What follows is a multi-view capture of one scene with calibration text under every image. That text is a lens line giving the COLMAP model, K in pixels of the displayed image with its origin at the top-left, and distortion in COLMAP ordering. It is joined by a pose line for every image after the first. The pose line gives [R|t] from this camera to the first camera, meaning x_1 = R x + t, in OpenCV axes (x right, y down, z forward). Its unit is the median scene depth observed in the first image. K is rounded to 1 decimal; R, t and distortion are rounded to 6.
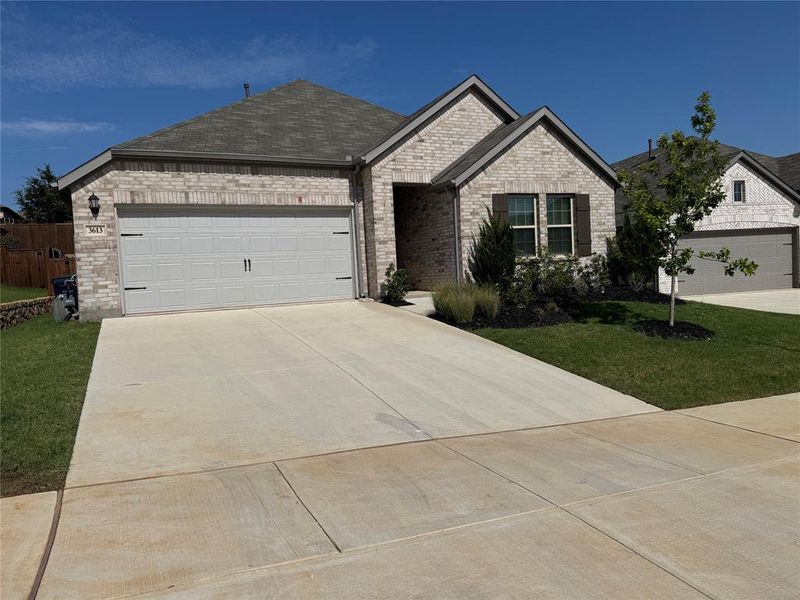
lens RADIAL K [[554.5, 0, 393.8], [0, 554.5, 301.9], [0, 0, 1]] dist [0.132925, -0.188105]
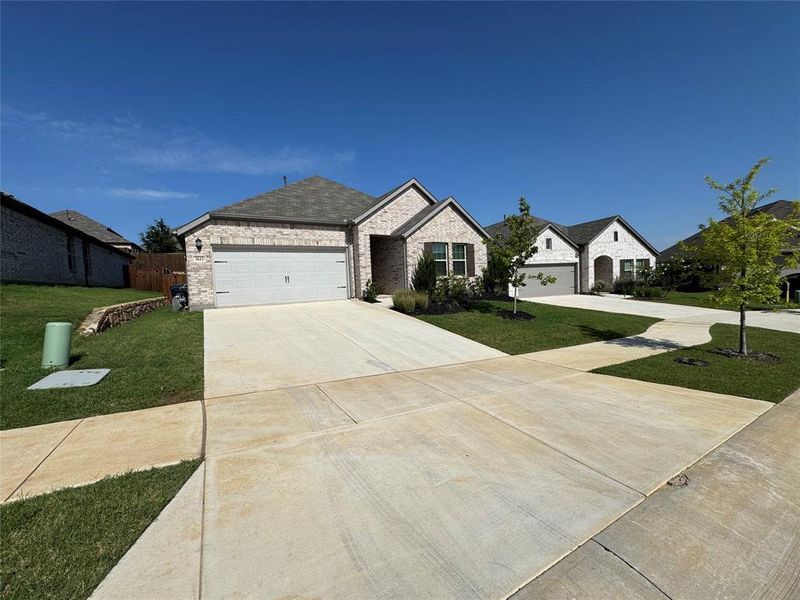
lens RADIAL K [[319.4, 0, 400.0], [0, 319.4, 300.0], [0, 0, 1]] dist [-0.000758, 0.000090]
pose [[0.994045, 0.003517, 0.108911, -0.016592], [-0.003285, 0.999992, -0.002308, 0.000161], [-0.108919, 0.001937, 0.994049, -0.038847]]
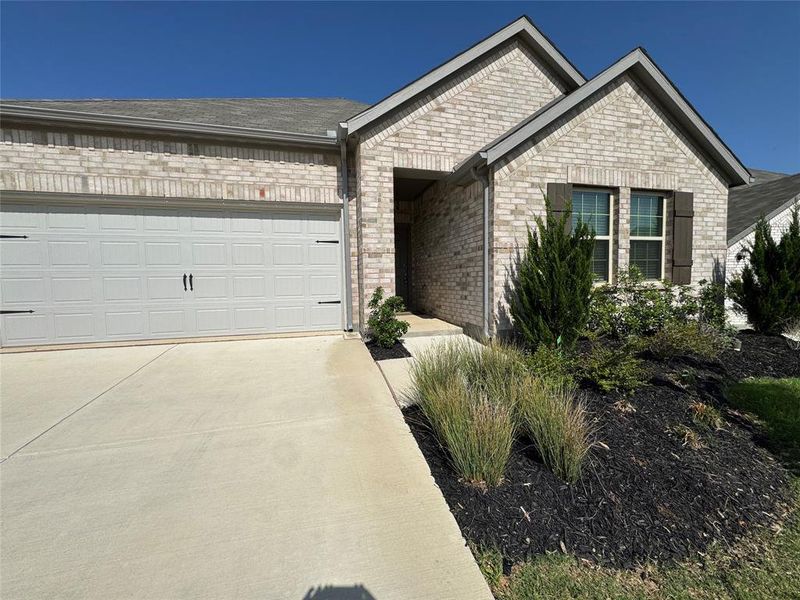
lens RADIAL K [[319.4, 0, 400.0], [0, 319.4, 300.0], [0, 0, 1]] dist [-0.000758, 0.000090]
pose [[0.983057, 0.045830, -0.177477, 0.083112], [-0.043128, 0.998888, 0.019053, -0.061002], [0.178153, -0.011076, 0.983941, 0.621654]]
